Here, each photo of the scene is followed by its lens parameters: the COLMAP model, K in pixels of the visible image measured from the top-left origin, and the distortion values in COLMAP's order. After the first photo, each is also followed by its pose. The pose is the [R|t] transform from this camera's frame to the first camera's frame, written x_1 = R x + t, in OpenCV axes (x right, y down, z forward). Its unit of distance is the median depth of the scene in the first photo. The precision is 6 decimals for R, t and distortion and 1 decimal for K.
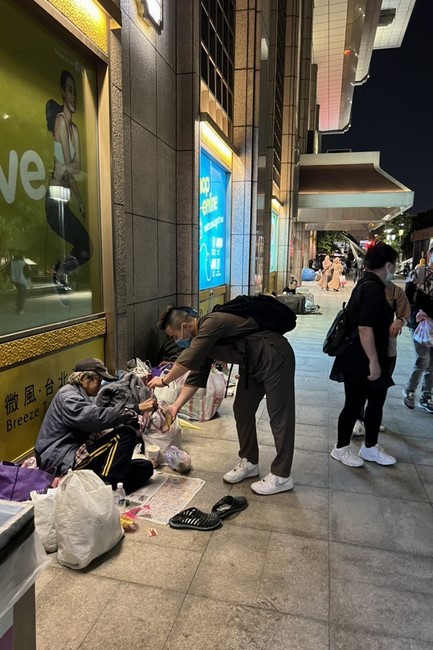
lens RADIAL K [[486.9, 0, 216.5], [0, 486.9, 325.0], [0, 0, 1]] dist [0.079095, -0.116744]
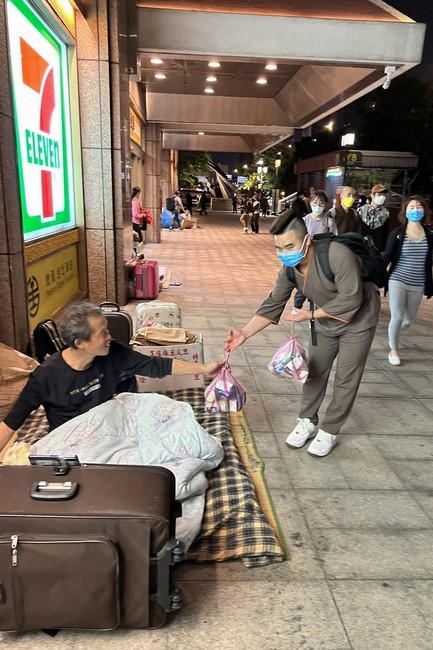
lens RADIAL K [[486.9, 0, 216.5], [0, 486.9, 325.0], [0, 0, 1]] dist [0.079095, -0.116744]
pose [[0.961098, -0.056344, 0.270401, 0.039501], [0.021687, 0.991344, 0.129485, -0.028763], [-0.275356, -0.118584, 0.954000, 0.217377]]
